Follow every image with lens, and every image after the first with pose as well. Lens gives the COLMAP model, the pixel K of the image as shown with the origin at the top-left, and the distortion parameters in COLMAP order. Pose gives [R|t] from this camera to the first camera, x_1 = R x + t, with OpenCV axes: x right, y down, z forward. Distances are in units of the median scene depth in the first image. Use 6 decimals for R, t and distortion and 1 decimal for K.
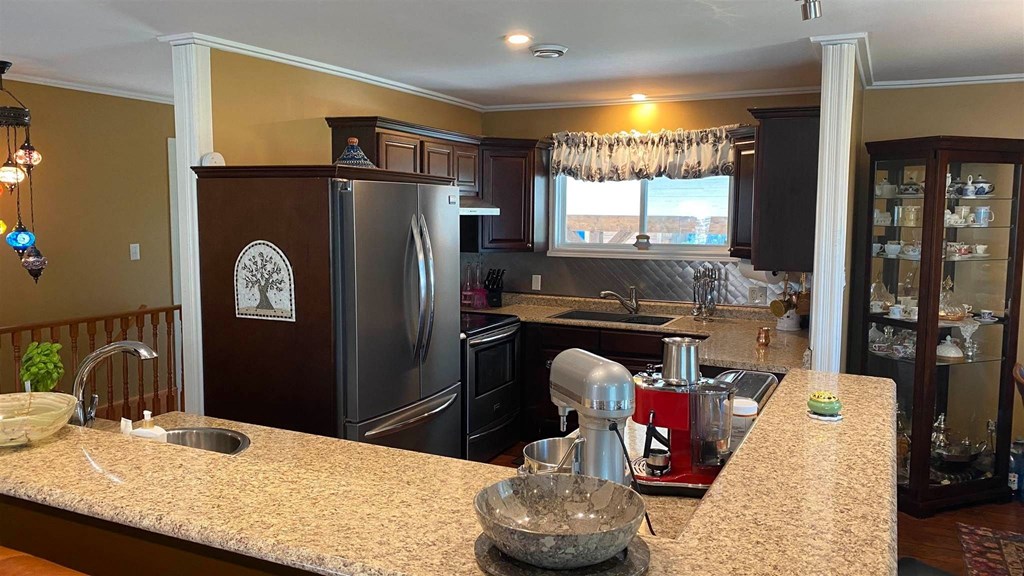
lens RADIAL K [[769.9, 0, 512.0], [0, 769.9, 288.0], [0, 0, 1]] dist [0.112832, -0.187717]
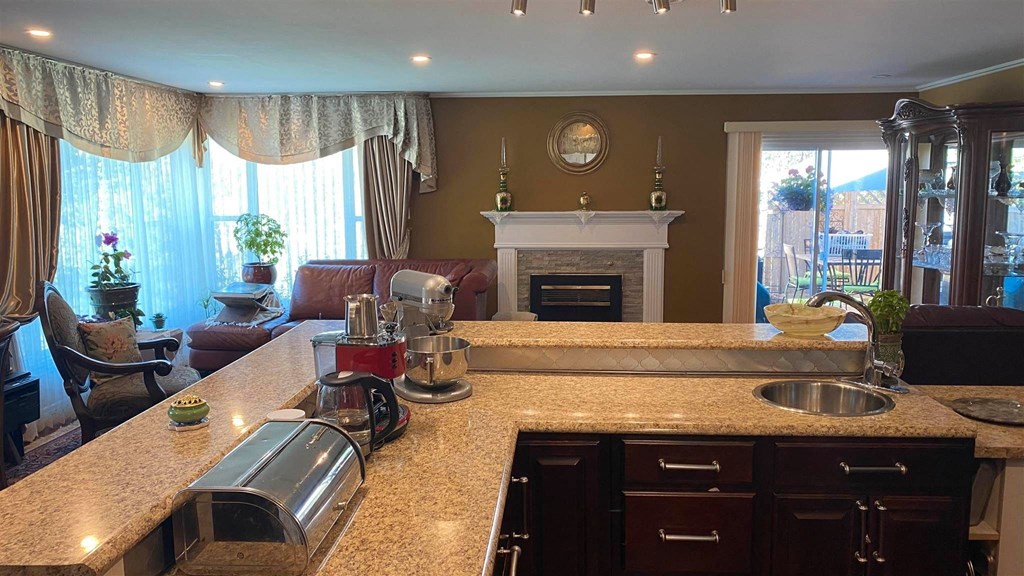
lens RADIAL K [[769.9, 0, 512.0], [0, 769.9, 288.0], [0, 0, 1]] dist [0.112832, -0.187717]
pose [[-0.923003, 0.047579, -0.381841, 0.174954], [-0.041764, 0.974077, 0.222326, -0.078366], [0.382520, 0.221155, -0.897089, 0.815445]]
